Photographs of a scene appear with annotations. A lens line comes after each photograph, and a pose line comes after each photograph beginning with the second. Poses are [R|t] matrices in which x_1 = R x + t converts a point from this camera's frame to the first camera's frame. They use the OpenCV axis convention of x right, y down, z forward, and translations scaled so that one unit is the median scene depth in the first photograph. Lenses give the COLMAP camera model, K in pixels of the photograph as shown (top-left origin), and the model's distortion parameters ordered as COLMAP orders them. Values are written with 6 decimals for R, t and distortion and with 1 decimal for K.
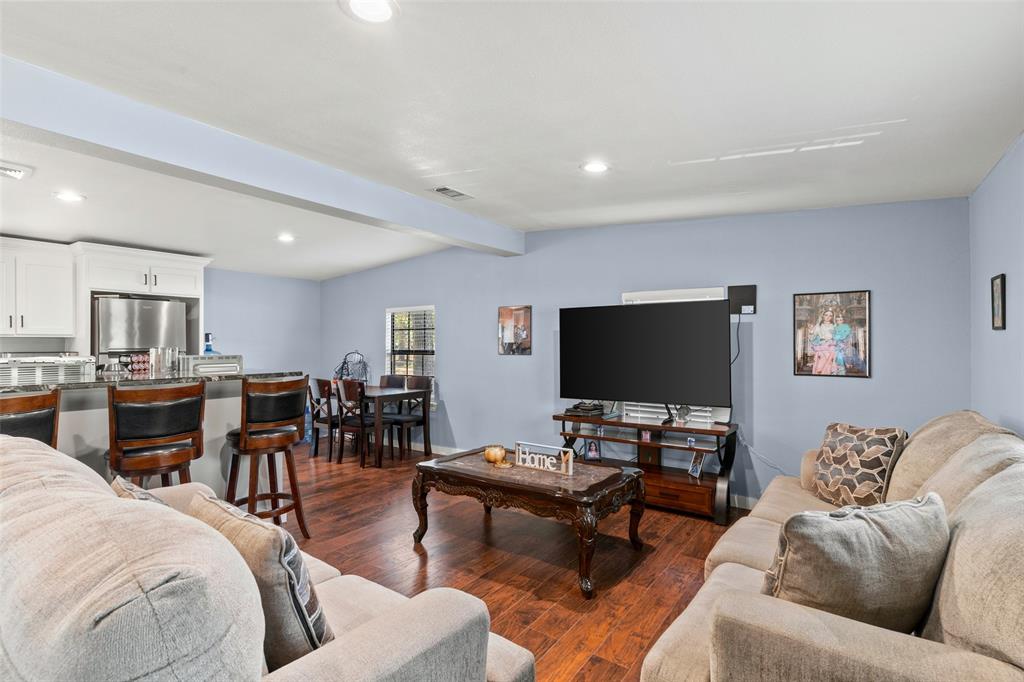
lens RADIAL K [[496.0, 0, 511.7], [0, 496.0, 329.8], [0, 0, 1]] dist [-0.002327, -0.000333]
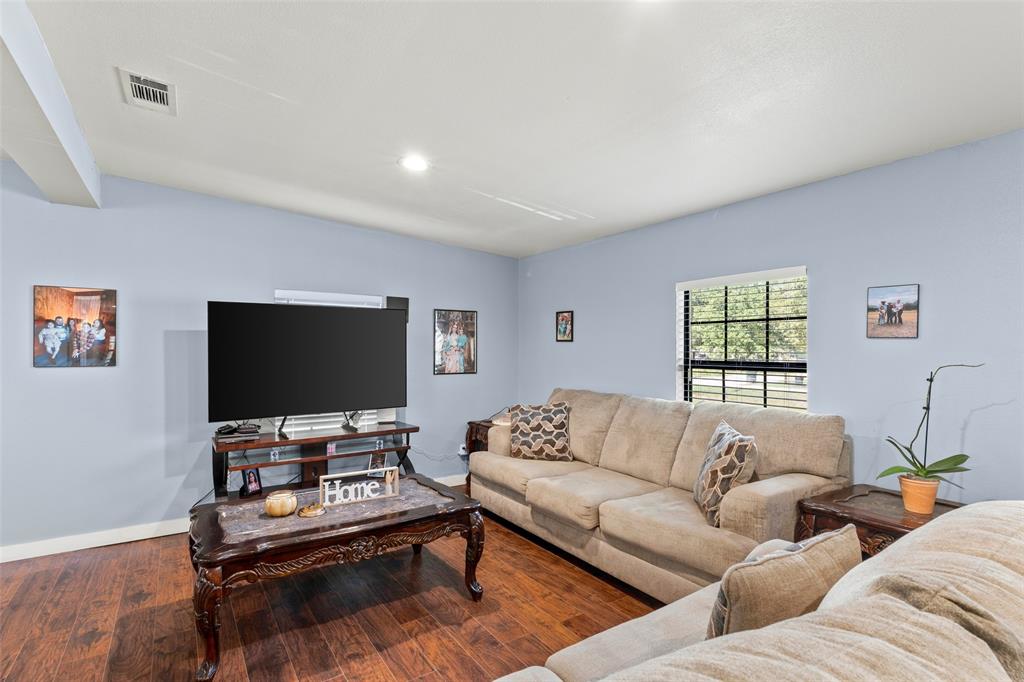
lens RADIAL K [[496.0, 0, 511.7], [0, 496.0, 329.8], [0, 0, 1]] dist [-0.002327, -0.000333]
pose [[0.345310, 0.035938, 0.937800, -0.552301], [-0.028531, 0.999207, -0.027785, 0.009204], [-0.938055, -0.017162, 0.346062, 0.410565]]
